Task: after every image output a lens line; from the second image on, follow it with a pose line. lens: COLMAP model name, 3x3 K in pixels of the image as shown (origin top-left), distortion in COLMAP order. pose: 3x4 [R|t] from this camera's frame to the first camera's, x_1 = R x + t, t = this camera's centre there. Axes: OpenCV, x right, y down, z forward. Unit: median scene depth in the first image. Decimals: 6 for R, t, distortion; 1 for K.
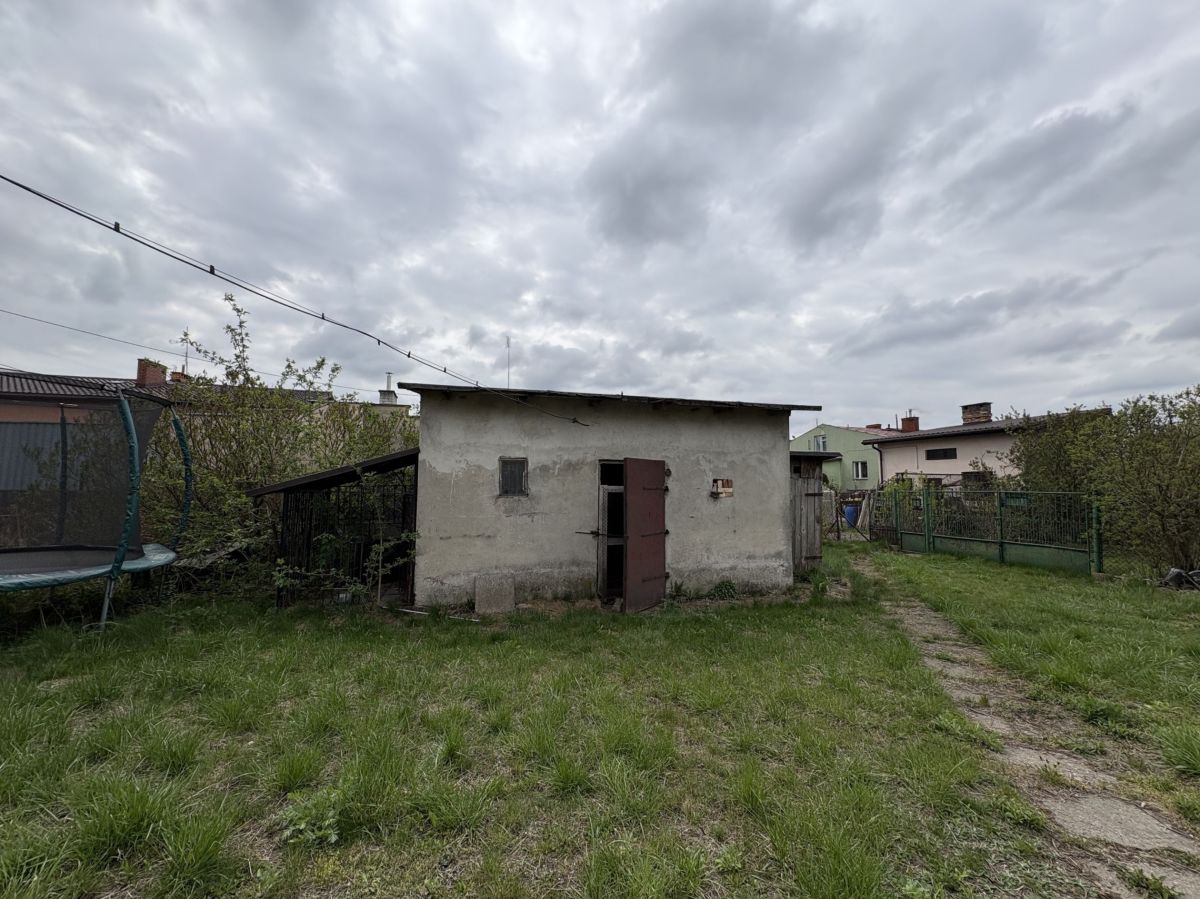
lens RADIAL K [[484.2, 0, 598.4], [0, 484.2, 455.5], [0, 0, 1]] dist [0.000693, 0.000844]
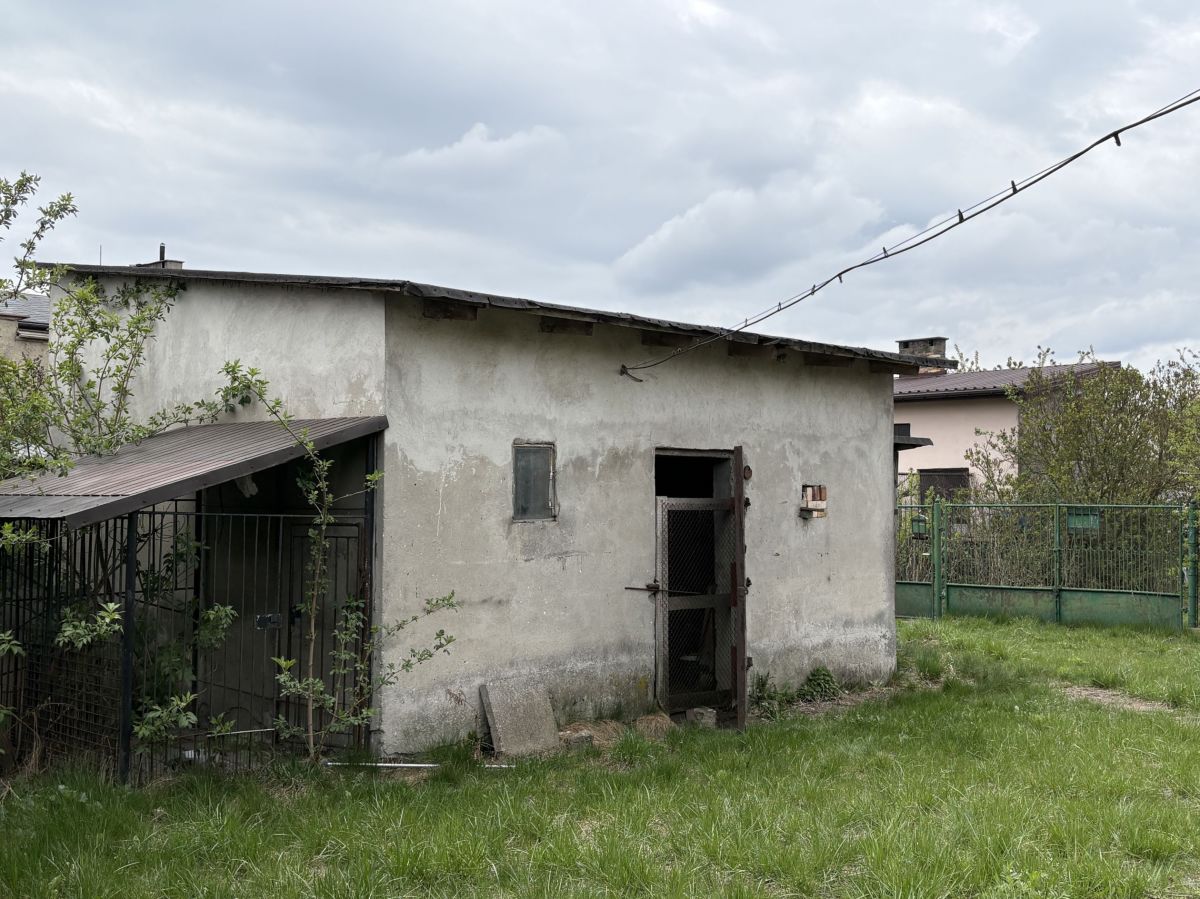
lens RADIAL K [[1279.2, 0, 601.2], [0, 1279.2, 447.2], [0, 0, 1]] dist [0.010816, 0.000000]
pose [[0.874623, 0.016255, 0.484531, -0.714050], [-0.029034, 0.999400, 0.018881, -0.015697], [-0.483933, -0.030582, 0.874570, -0.168071]]
